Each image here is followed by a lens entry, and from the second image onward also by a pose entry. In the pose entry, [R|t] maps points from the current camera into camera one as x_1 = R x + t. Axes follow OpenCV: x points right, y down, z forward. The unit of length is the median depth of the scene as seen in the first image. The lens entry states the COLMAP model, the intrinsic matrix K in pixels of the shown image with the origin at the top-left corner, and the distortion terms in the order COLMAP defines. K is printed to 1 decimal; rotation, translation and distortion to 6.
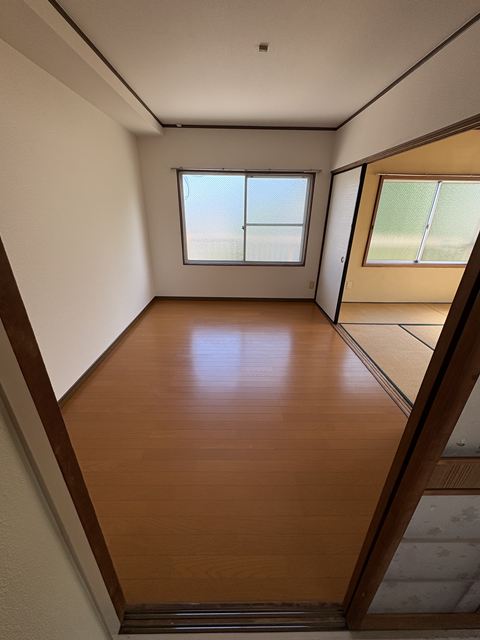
lens RADIAL K [[253.6, 0, 240.0], [0, 253.6, 320.0], [0, 0, 1]] dist [-0.001127, -0.000237]
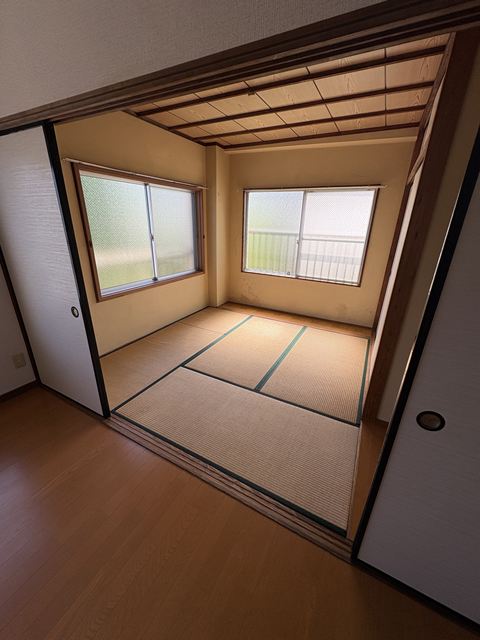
lens RADIAL K [[253.6, 0, 240.0], [0, 253.6, 320.0], [0, 0, 1]] dist [-0.001127, -0.000237]
pose [[0.481422, -0.317808, 0.816842, 0.108626], [0.332963, 0.928397, 0.164972, -0.155449], [-0.810783, 0.192557, 0.552769, 0.349779]]
